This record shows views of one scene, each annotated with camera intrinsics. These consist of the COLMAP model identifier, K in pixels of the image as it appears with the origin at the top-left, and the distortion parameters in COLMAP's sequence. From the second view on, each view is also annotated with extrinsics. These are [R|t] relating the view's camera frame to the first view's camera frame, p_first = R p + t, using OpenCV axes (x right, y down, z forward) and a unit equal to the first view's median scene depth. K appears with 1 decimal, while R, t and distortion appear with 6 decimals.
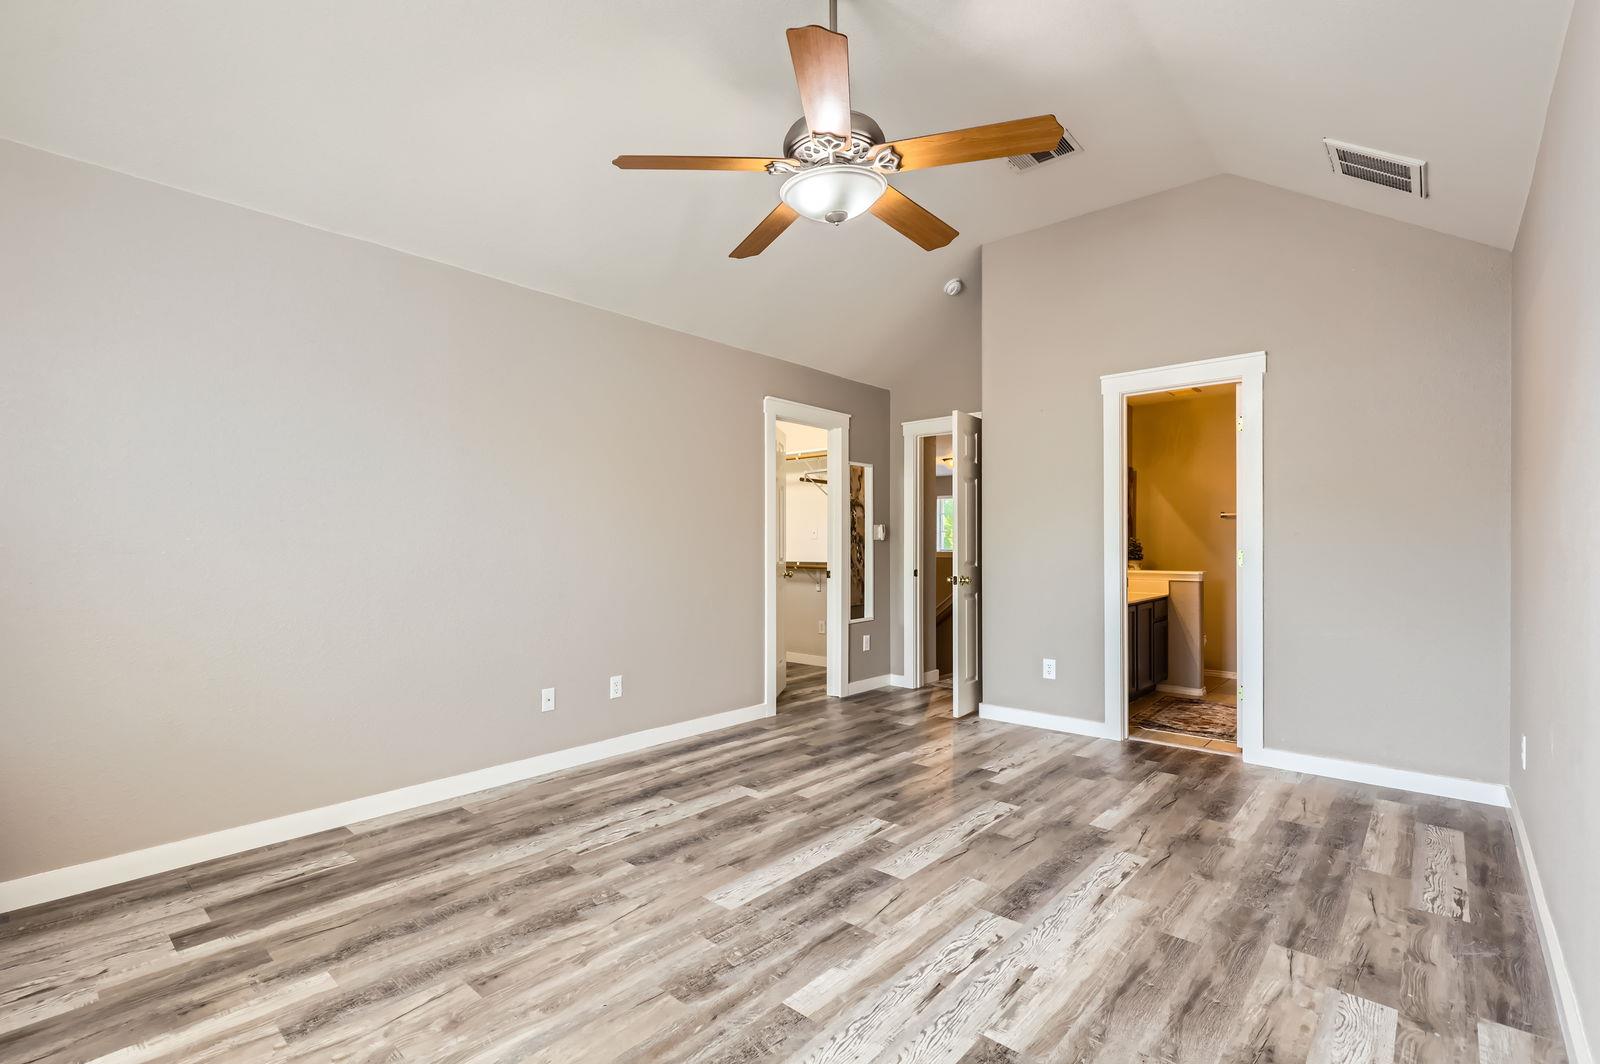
lens RADIAL K [[722.6, 0, 796.4], [0, 722.6, 541.4], [0, 0, 1]] dist [-0.000653, -0.001072]
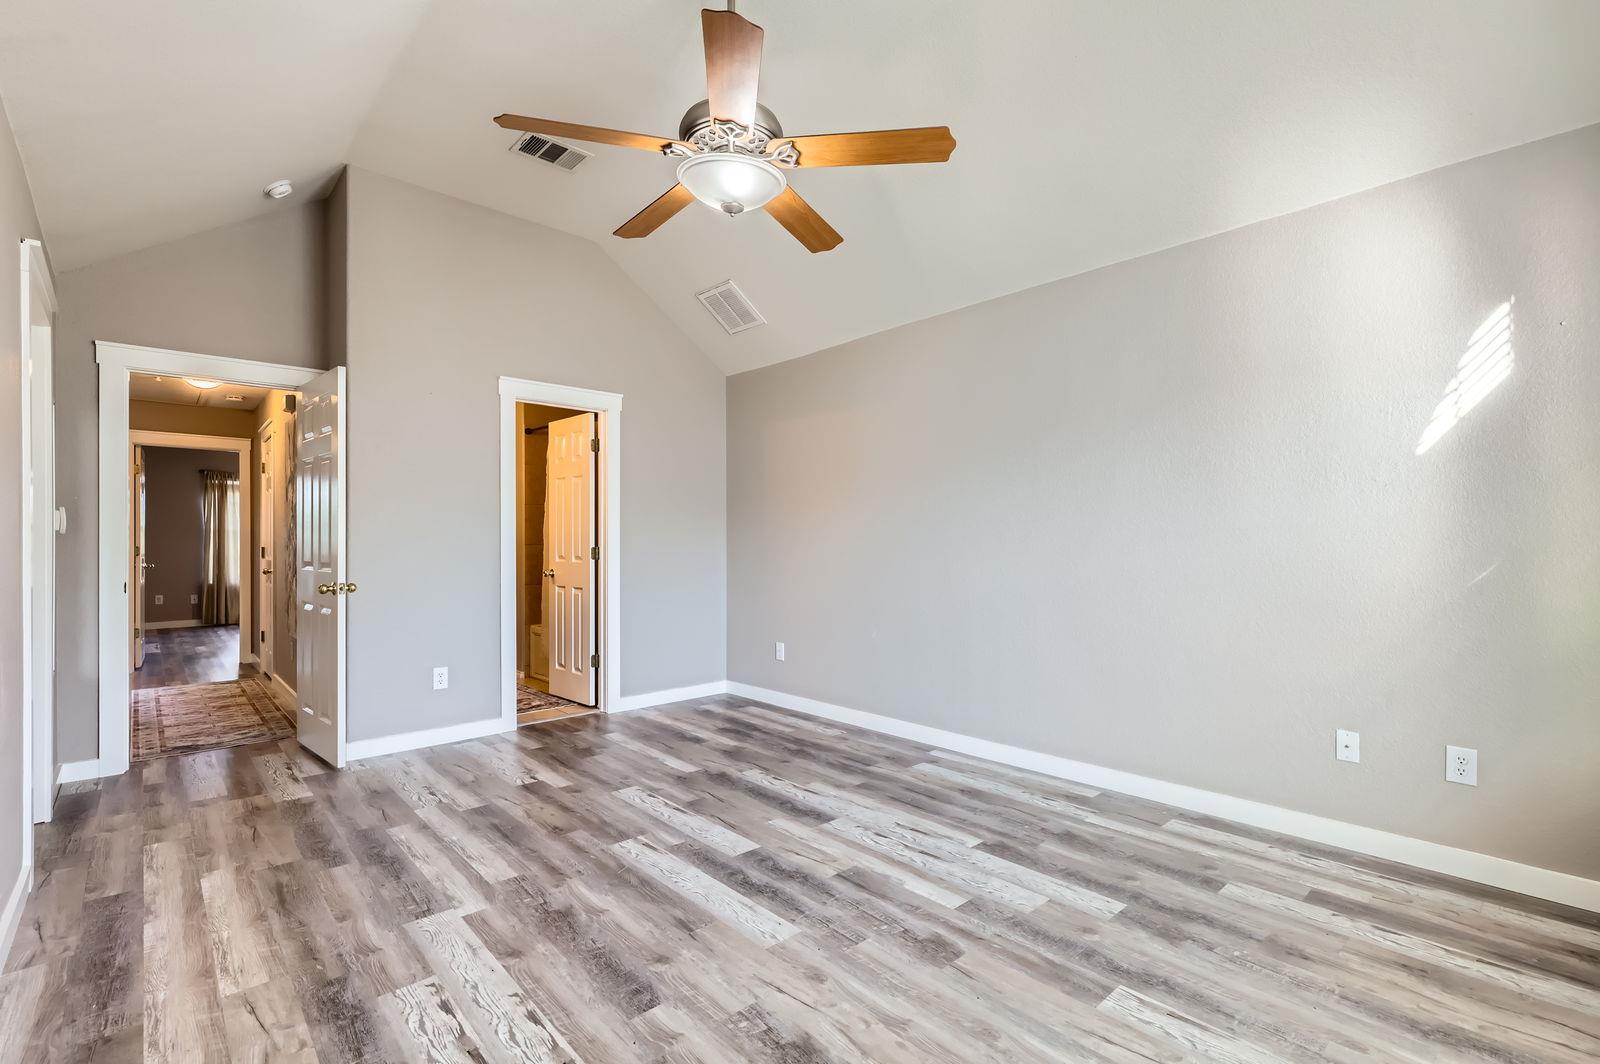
lens RADIAL K [[722.6, 0, 796.4], [0, 722.6, 541.4], [0, 0, 1]] dist [-0.000653, -0.001072]
pose [[0.105580, -0.000432, 0.994411, -0.781800], [-0.000856, 0.999999, 0.000526, 0.003203], [-0.994410, -0.000906, 0.105580, 0.692555]]
